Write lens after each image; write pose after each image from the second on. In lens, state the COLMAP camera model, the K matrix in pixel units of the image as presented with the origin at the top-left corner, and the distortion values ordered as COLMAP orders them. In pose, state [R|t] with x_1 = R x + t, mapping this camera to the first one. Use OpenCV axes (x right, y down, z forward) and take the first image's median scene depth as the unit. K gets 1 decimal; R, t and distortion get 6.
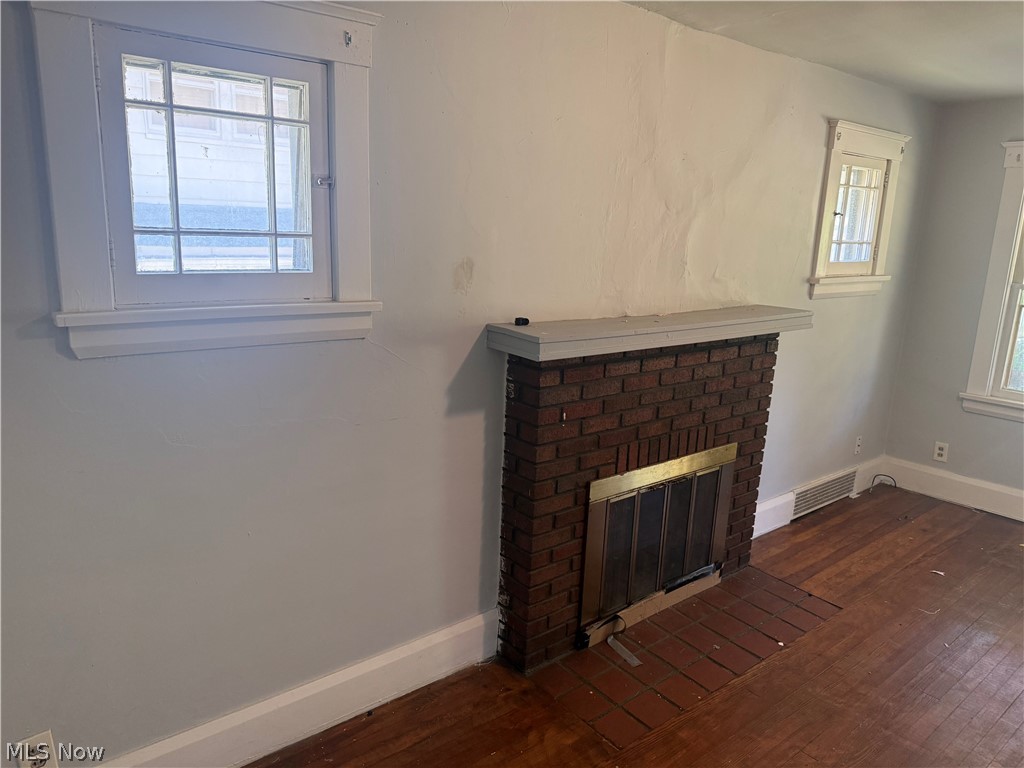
lens RADIAL K [[725.1, 0, 497.3], [0, 725.1, 388.6], [0, 0, 1]] dist [0.079148, -0.140492]
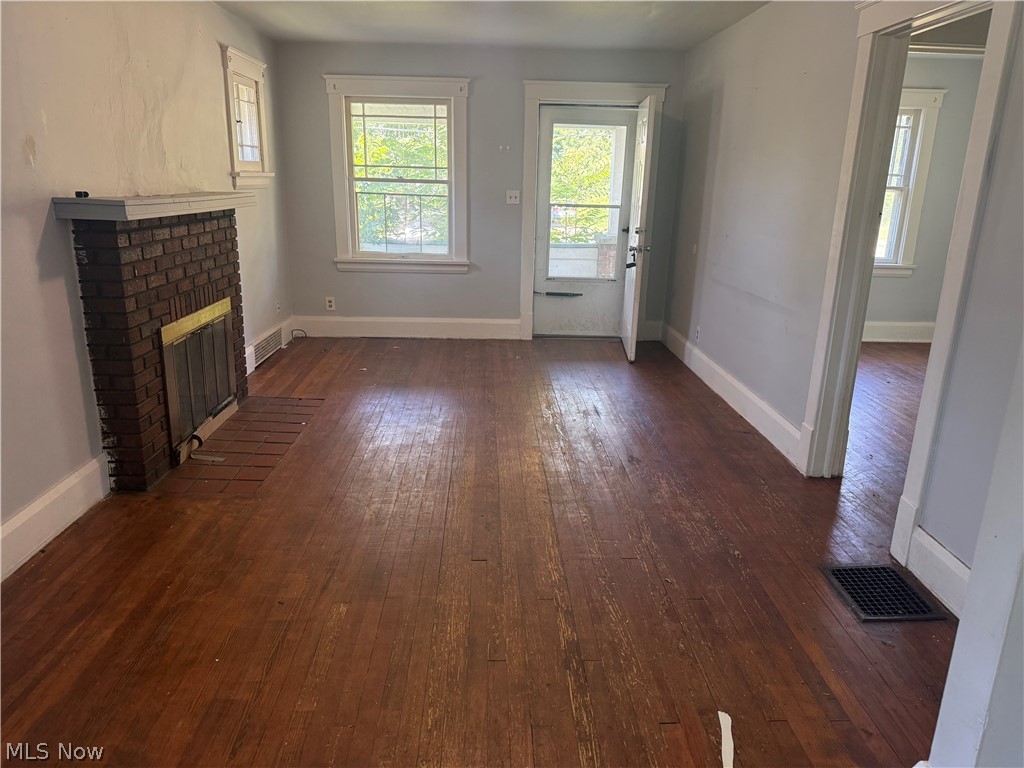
lens RADIAL K [[724.6, 0, 510.0], [0, 724.6, 408.5], [0, 0, 1]] dist [0.058532, -0.100459]
pose [[0.611047, -0.251581, 0.750552, -0.409152], [0.164732, 0.967808, 0.190291, 0.104032], [-0.774264, 0.007363, 0.632820, -0.216827]]
